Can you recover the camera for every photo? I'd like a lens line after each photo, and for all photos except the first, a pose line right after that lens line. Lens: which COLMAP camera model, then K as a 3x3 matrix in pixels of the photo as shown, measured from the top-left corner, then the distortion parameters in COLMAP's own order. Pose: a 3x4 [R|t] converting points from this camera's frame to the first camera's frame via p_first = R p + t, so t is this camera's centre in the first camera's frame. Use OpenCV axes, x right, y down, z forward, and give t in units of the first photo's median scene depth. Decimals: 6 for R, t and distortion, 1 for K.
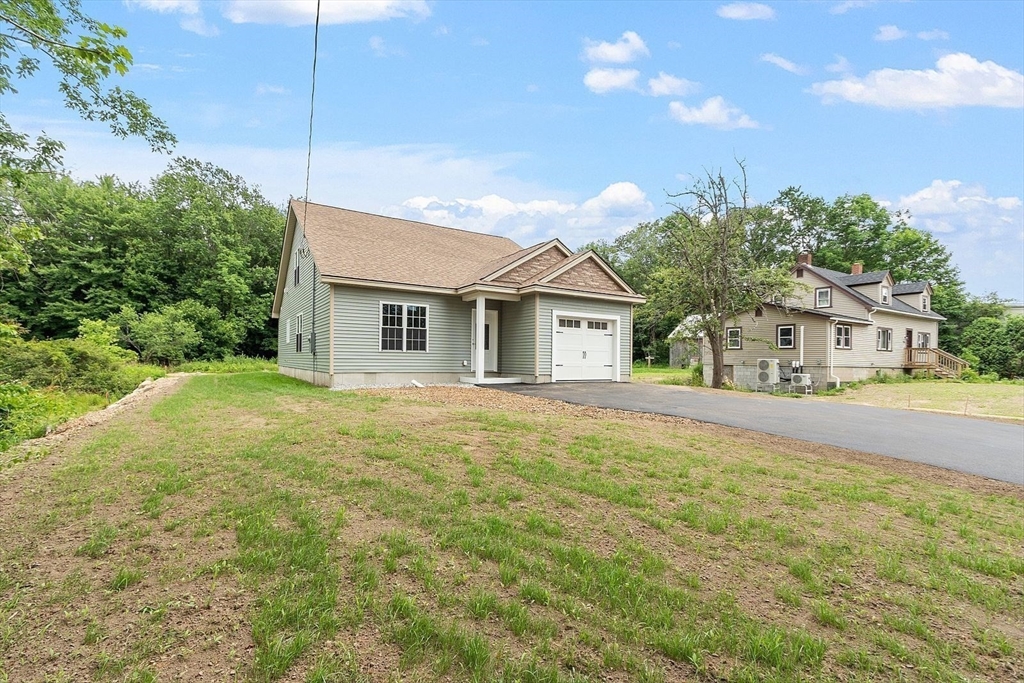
lens RADIAL K [[448.4, 0, 497.9], [0, 448.4, 359.0], [0, 0, 1]] dist [0.004482, -0.001700]
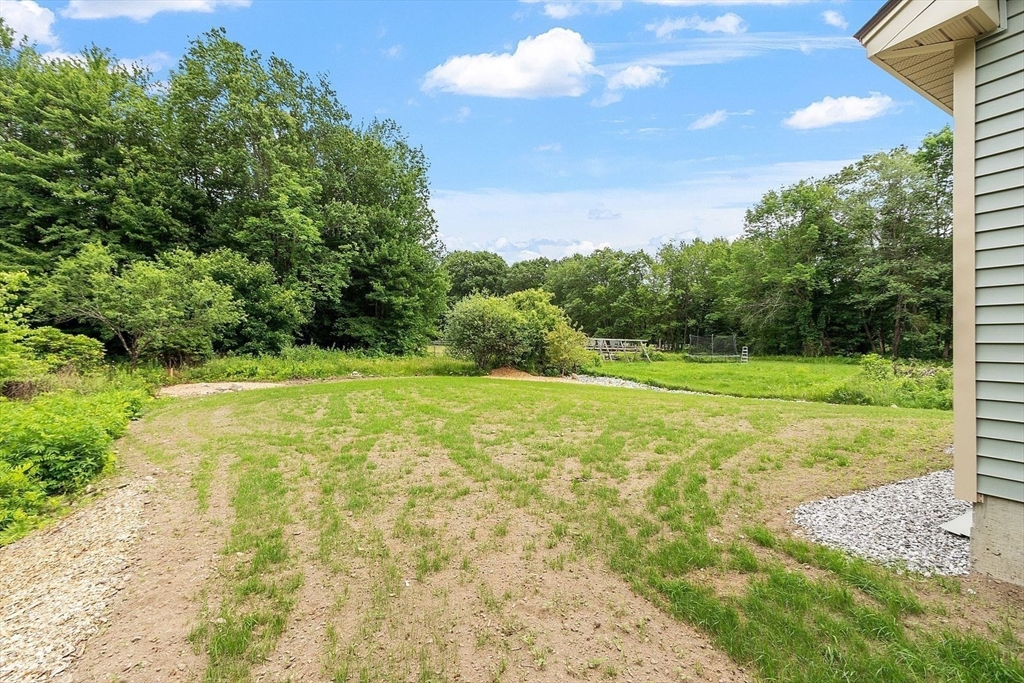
lens RADIAL K [[448.4, 0, 511.7], [0, 448.4, 339.4], [0, 0, 1]] dist [0.004482, -0.001700]
pose [[0.999223, 0.006750, -0.038831, -0.294740], [-0.007231, 0.999899, -0.012265, -0.010710], [0.038745, 0.012536, 0.999171, 0.440779]]
